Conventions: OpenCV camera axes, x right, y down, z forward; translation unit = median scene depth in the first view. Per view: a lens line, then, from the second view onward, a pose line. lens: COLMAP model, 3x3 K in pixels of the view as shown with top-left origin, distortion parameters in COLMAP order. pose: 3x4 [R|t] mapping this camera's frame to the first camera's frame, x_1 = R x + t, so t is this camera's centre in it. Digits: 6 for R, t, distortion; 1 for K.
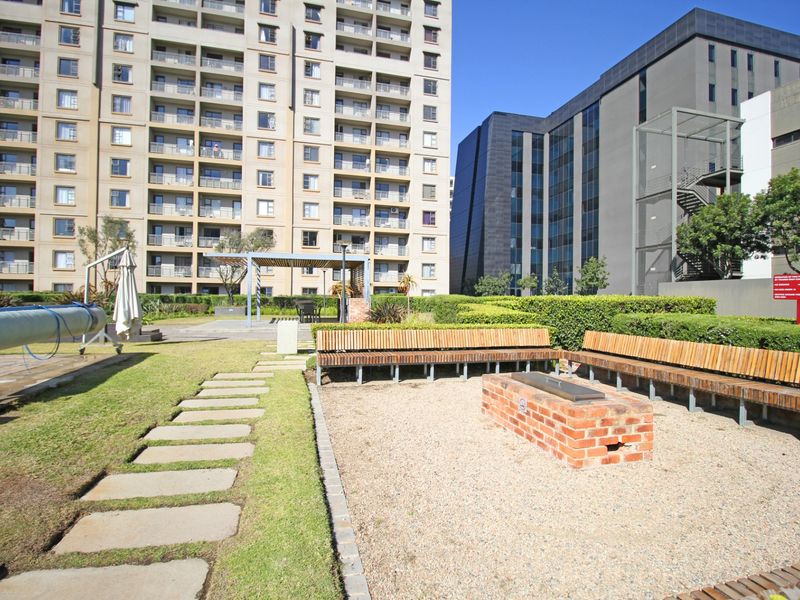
lens RADIAL K [[420.6, 0, 403.7], [0, 420.6, 282.0], [0, 0, 1]] dist [0.005499, -0.015677]
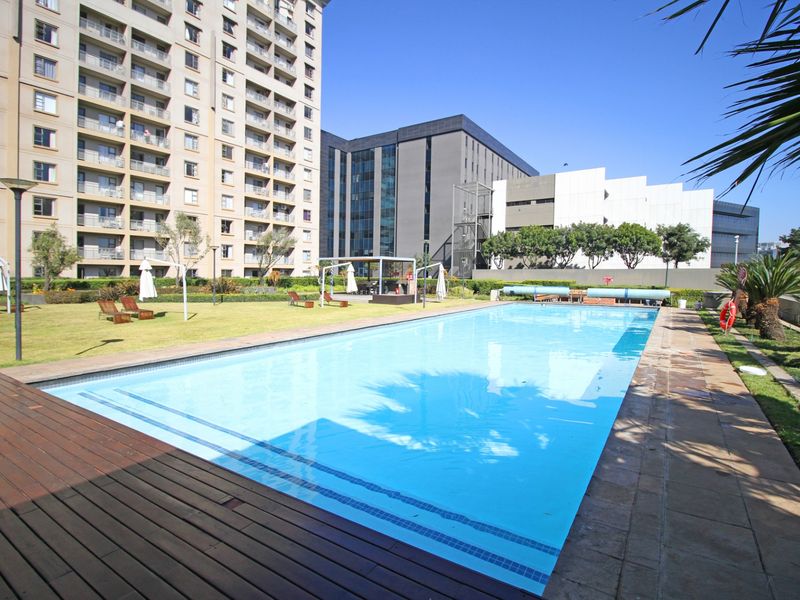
lens RADIAL K [[420.6, 0, 403.7], [0, 420.6, 282.0], [0, 0, 1]] dist [0.005499, -0.015677]
pose [[0.738569, -0.023992, 0.673751, -0.681246], [-0.011636, 0.998764, 0.048321, -0.014002], [-0.674078, -0.043529, 0.737377, -0.189597]]
